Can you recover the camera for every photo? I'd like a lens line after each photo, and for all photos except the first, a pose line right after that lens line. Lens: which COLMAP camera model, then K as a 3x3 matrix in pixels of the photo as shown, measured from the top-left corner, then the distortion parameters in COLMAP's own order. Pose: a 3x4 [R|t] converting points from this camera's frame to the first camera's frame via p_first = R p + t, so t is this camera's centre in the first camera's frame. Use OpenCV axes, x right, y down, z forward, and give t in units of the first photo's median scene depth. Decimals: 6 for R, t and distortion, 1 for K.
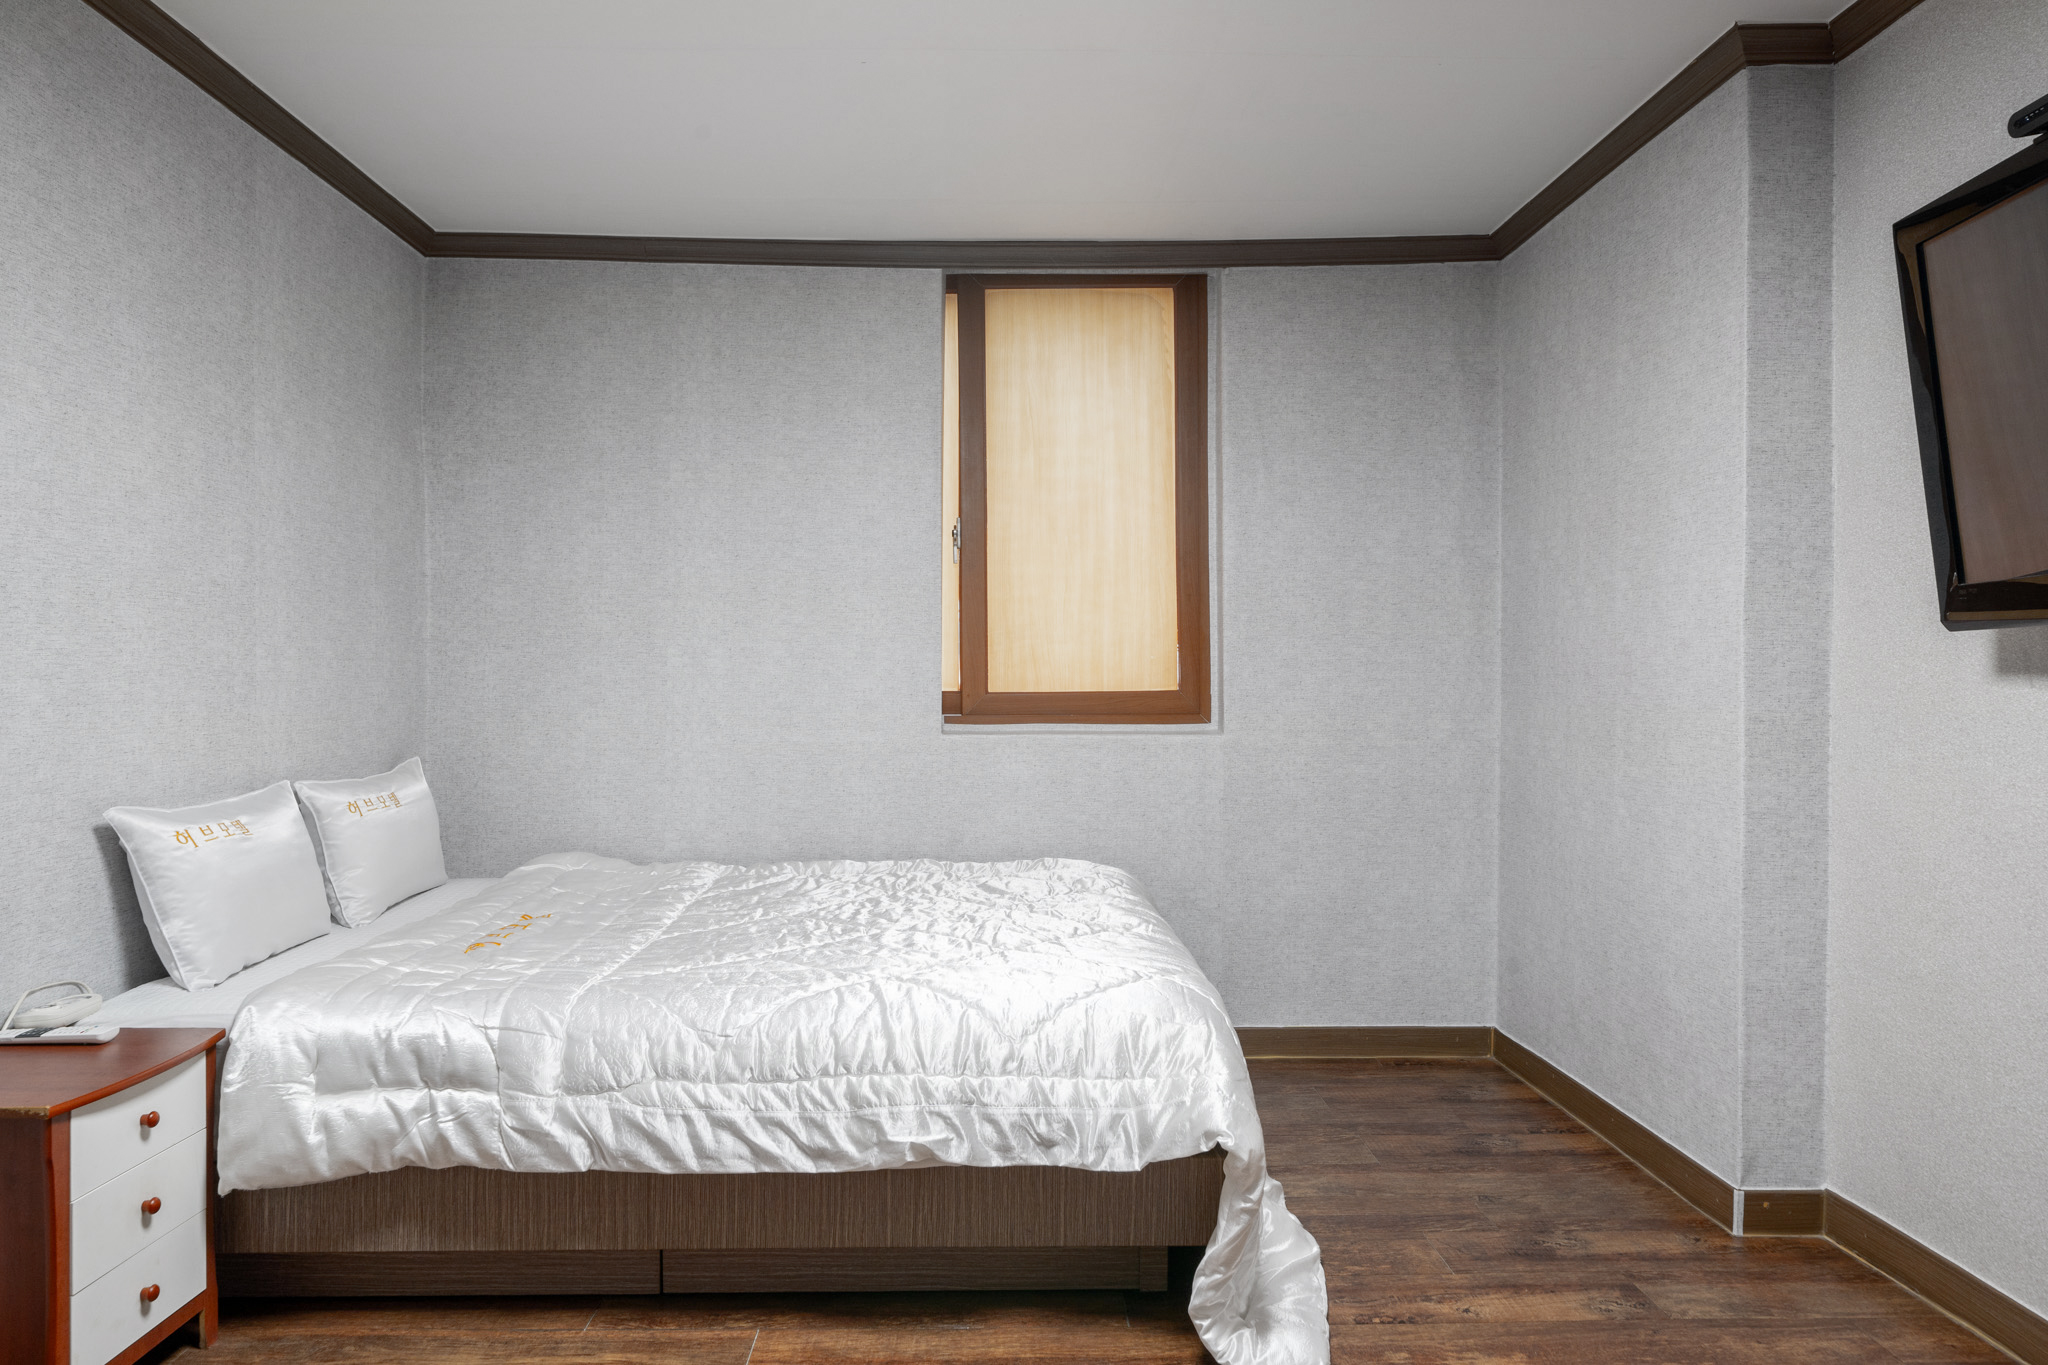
lens RADIAL K [[1319.0, 0, 1022.9], [0, 1319.0, 693.7], [0, 0, 1]] dist [-0.003521, -0.001190]
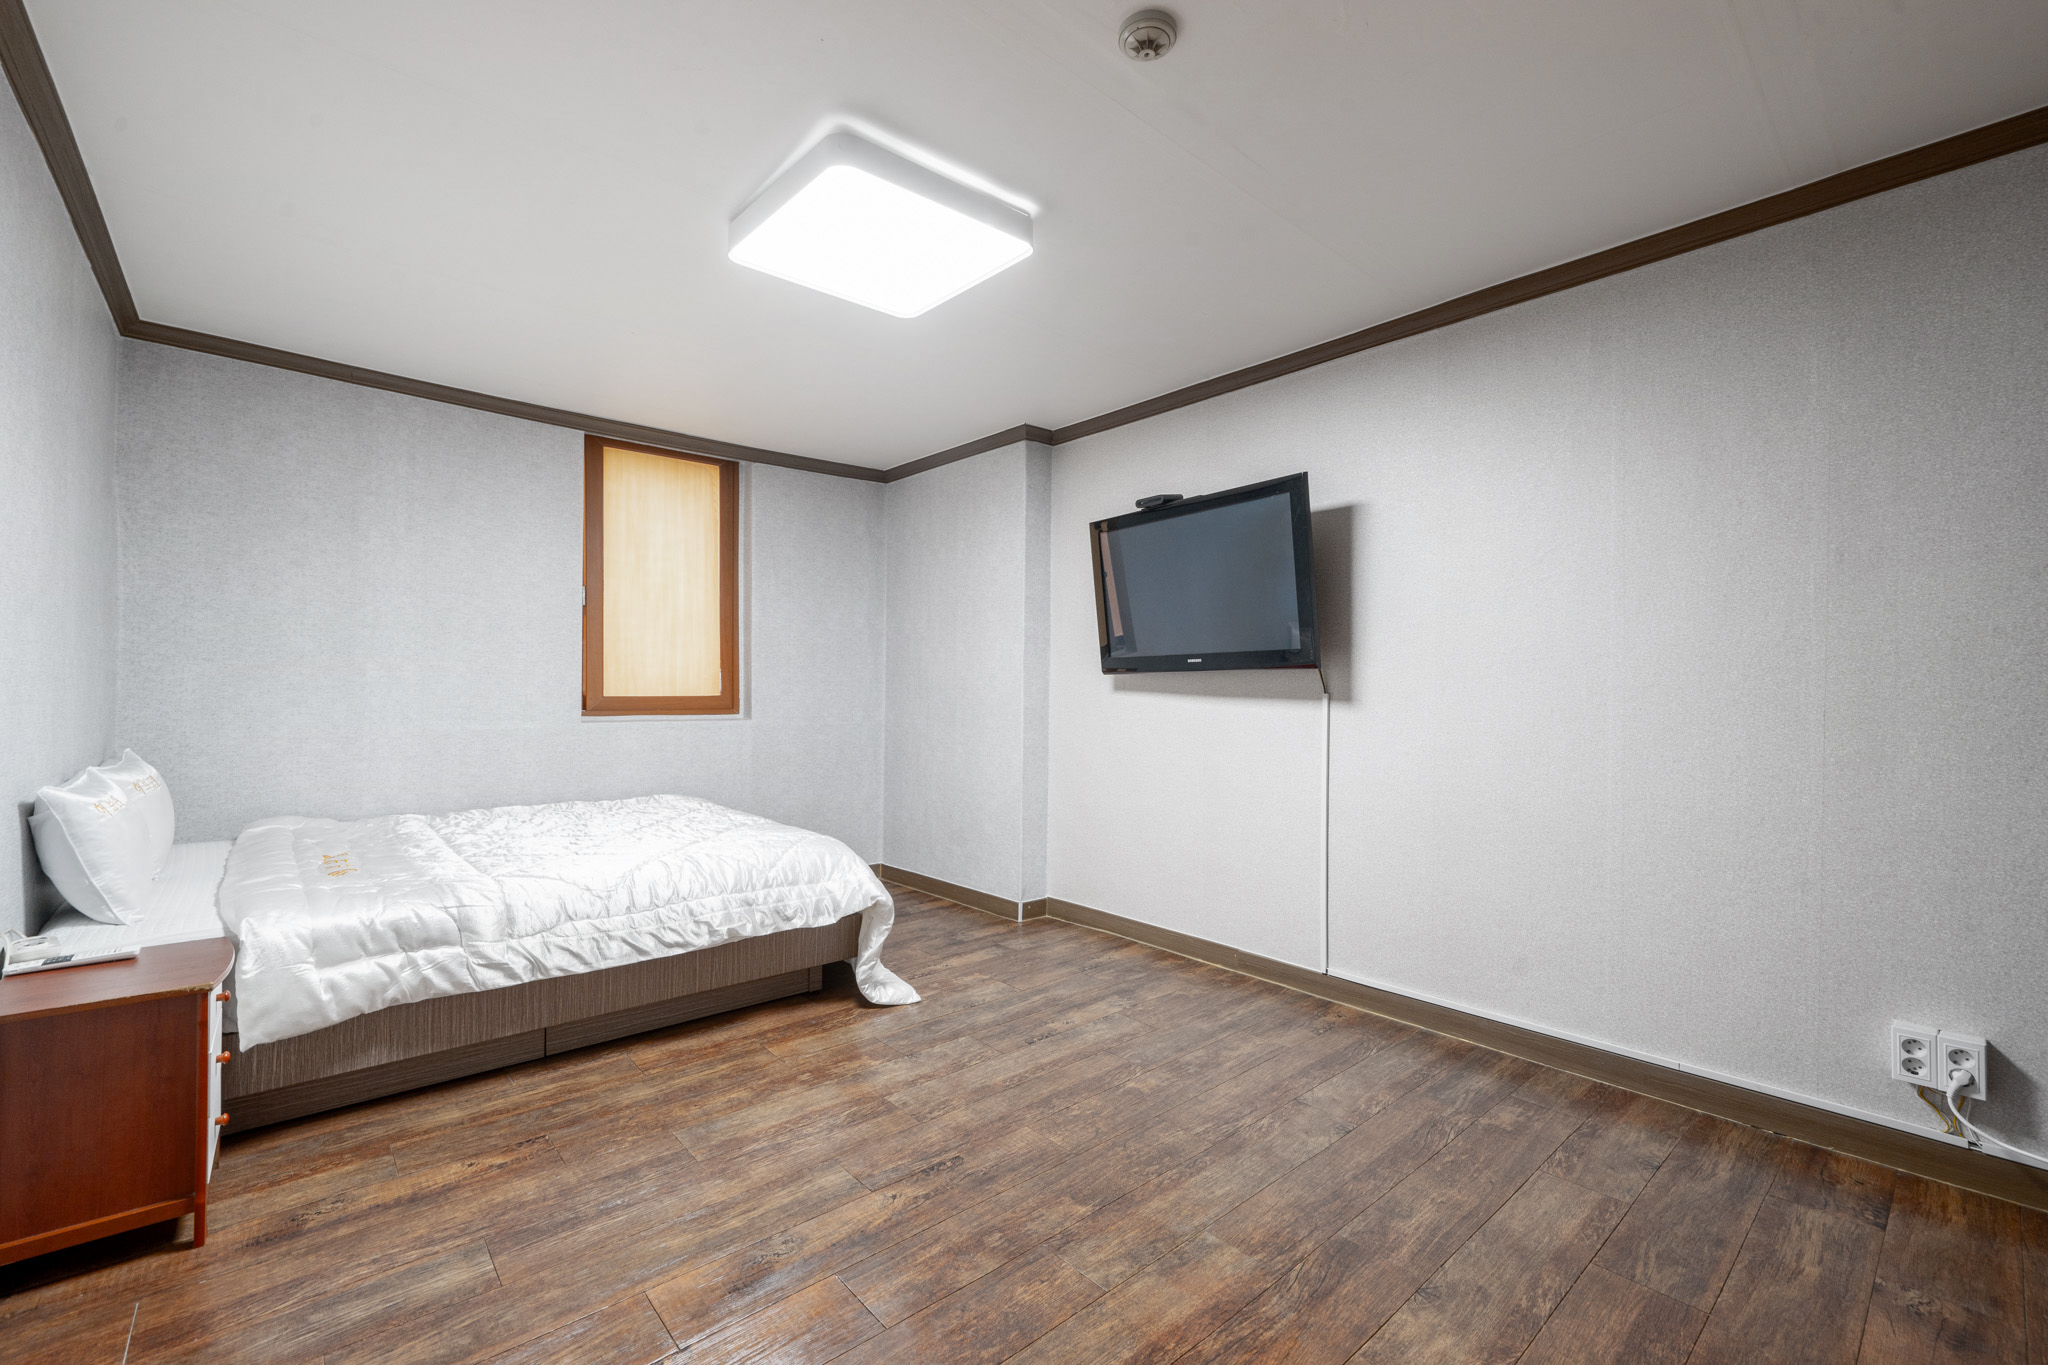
lens RADIAL K [[839.6, 0, 1059.9], [0, 839.6, 703.4], [0, 0, 1]] dist [-0.026792, 0.000139]
pose [[0.738547, -0.002728, 0.674196, -0.487393], [-0.000533, 0.999989, 0.004630, 0.003921], [-0.674201, -0.003779, 0.738538, -0.204392]]
